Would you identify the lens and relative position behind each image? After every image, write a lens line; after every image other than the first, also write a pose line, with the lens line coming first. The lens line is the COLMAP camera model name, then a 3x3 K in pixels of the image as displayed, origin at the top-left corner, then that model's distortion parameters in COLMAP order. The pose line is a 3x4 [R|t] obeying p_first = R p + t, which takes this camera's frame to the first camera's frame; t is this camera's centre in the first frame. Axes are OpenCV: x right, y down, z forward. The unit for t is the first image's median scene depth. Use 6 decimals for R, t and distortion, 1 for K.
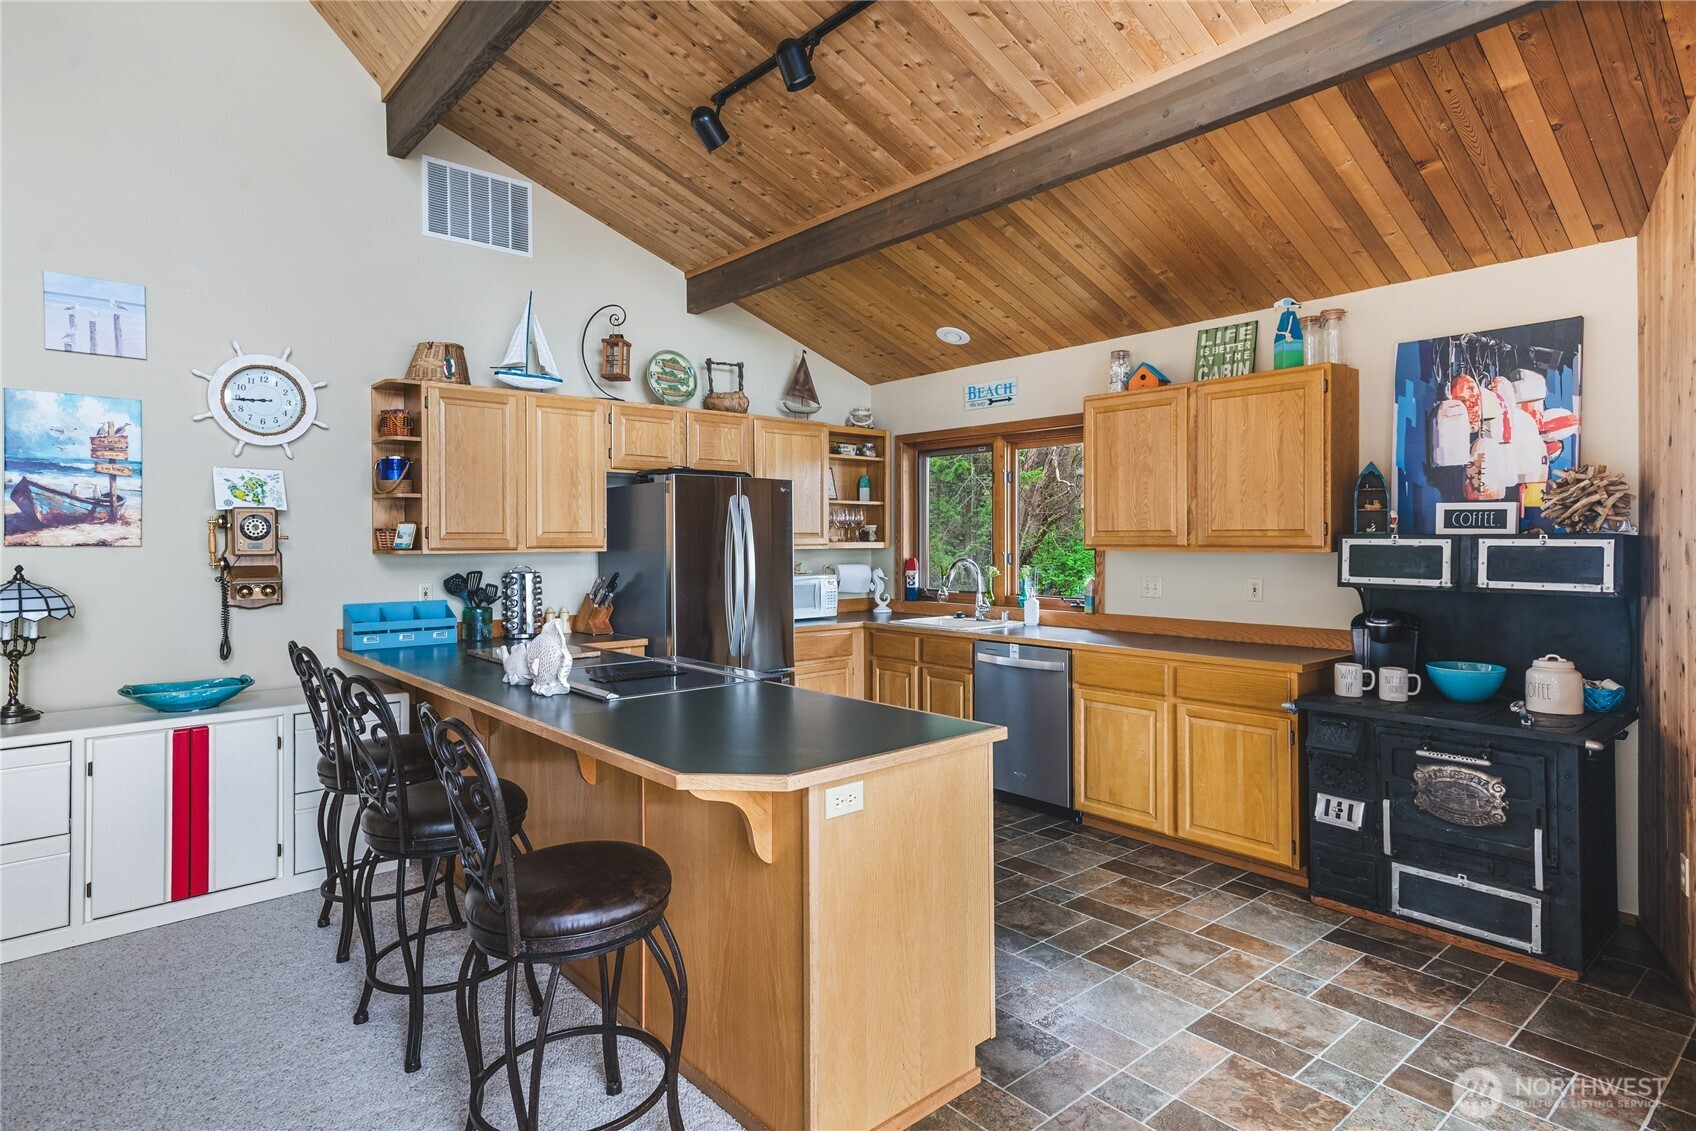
lens RADIAL K [[936.2, 0, 841.9], [0, 936.2, 542.4], [0, 0, 1]] dist [0.027704, 0.010630]
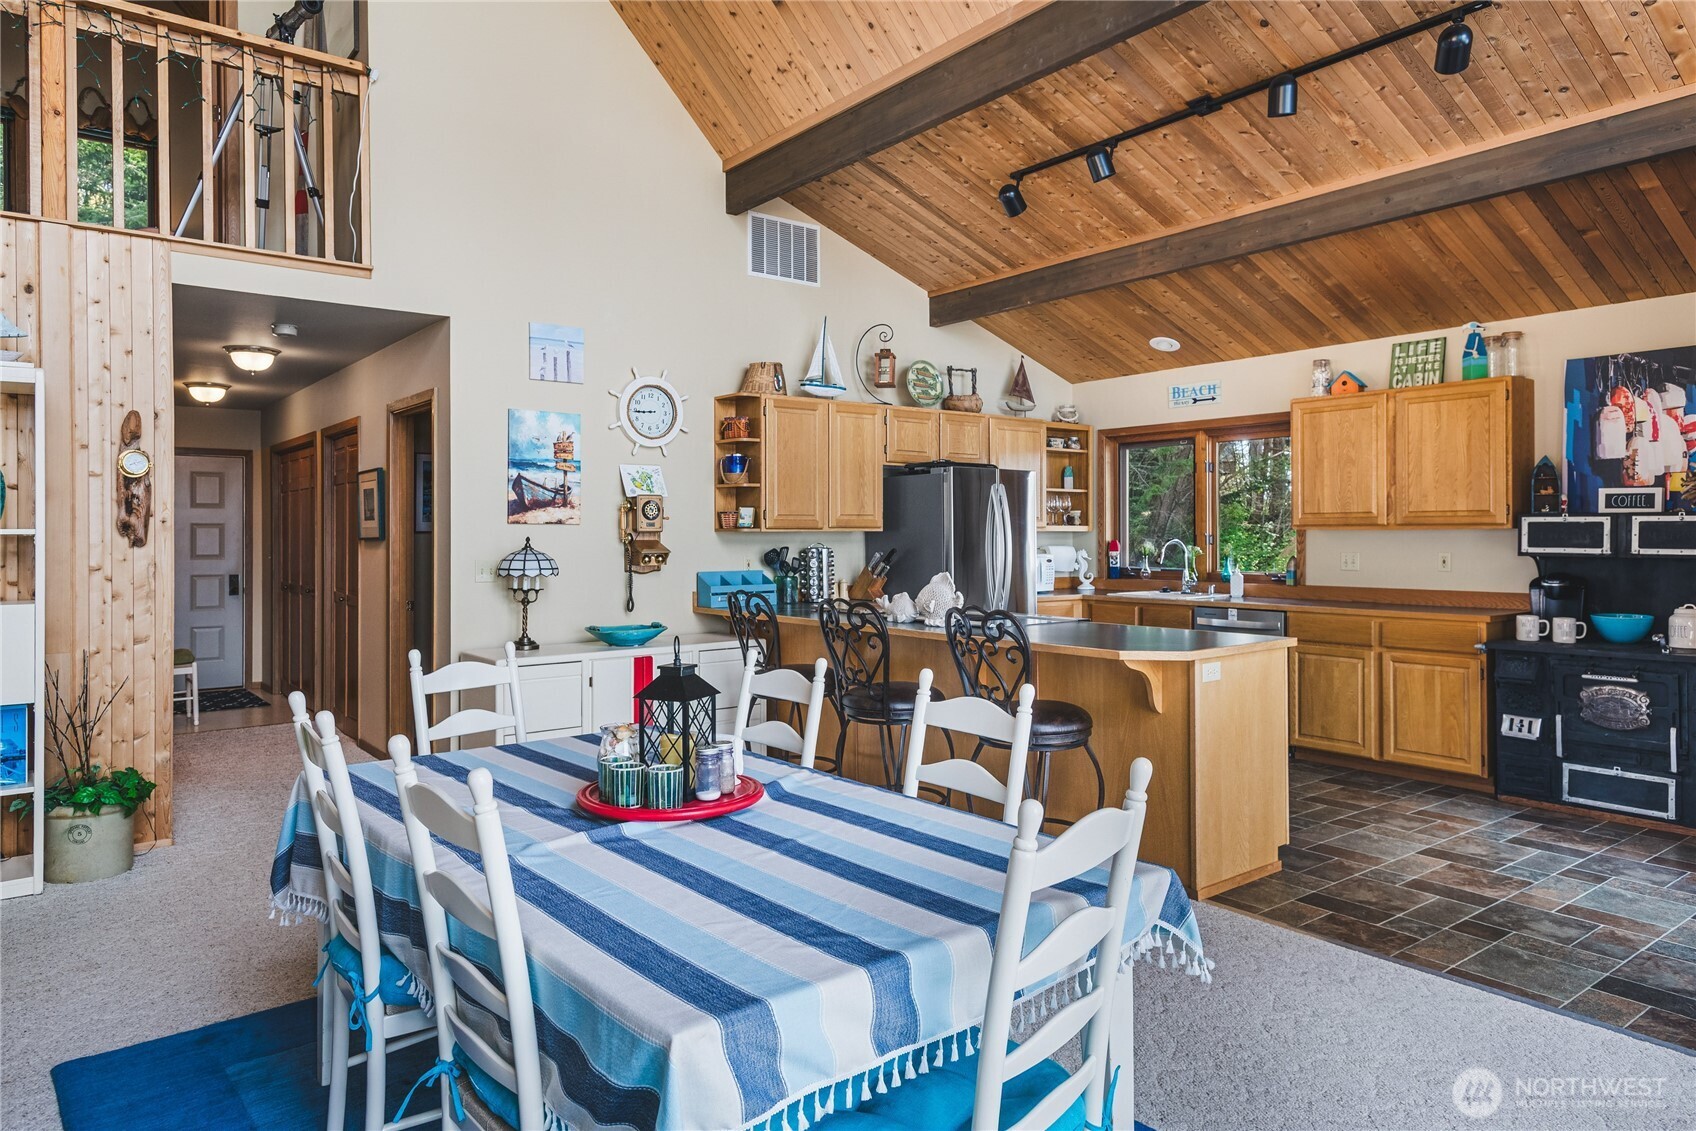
lens RADIAL K [[1106.8, 0, 836.3], [0, 1106.8, 532.7], [0, 0, 1]] dist [0.029239, -0.001424]
pose [[0.998820, -0.000801, -0.048556, -0.288403], [0.000504, 0.999981, -0.006129, 0.023845], [0.048560, 0.006097, 0.998802, -0.495504]]
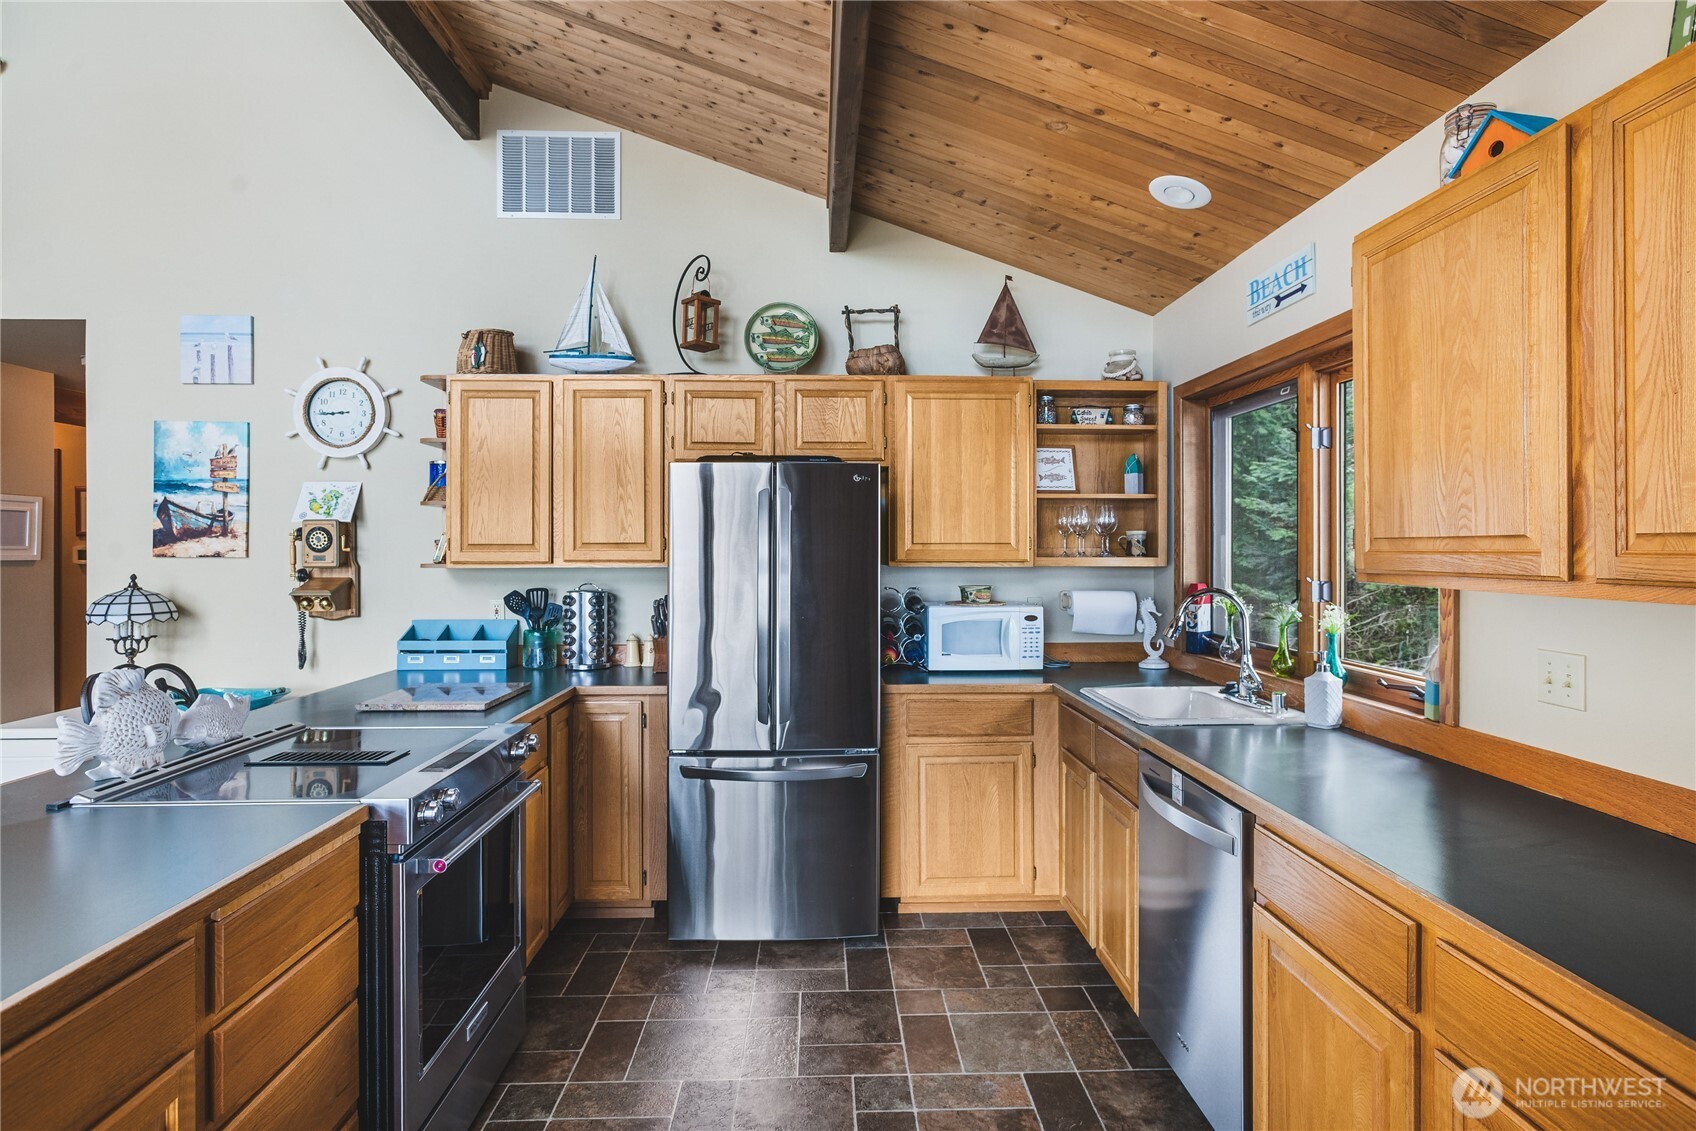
lens RADIAL K [[874.7, 0, 849.3], [0, 874.7, 544.2], [0, 0, 1]] dist [-0.003837, 0.000172]
pose [[0.778320, -0.000768, -0.627867, 0.390708], [-0.003231, 0.999981, -0.005229, -0.007765], [0.627860, 0.006098, 0.778303, 0.625838]]
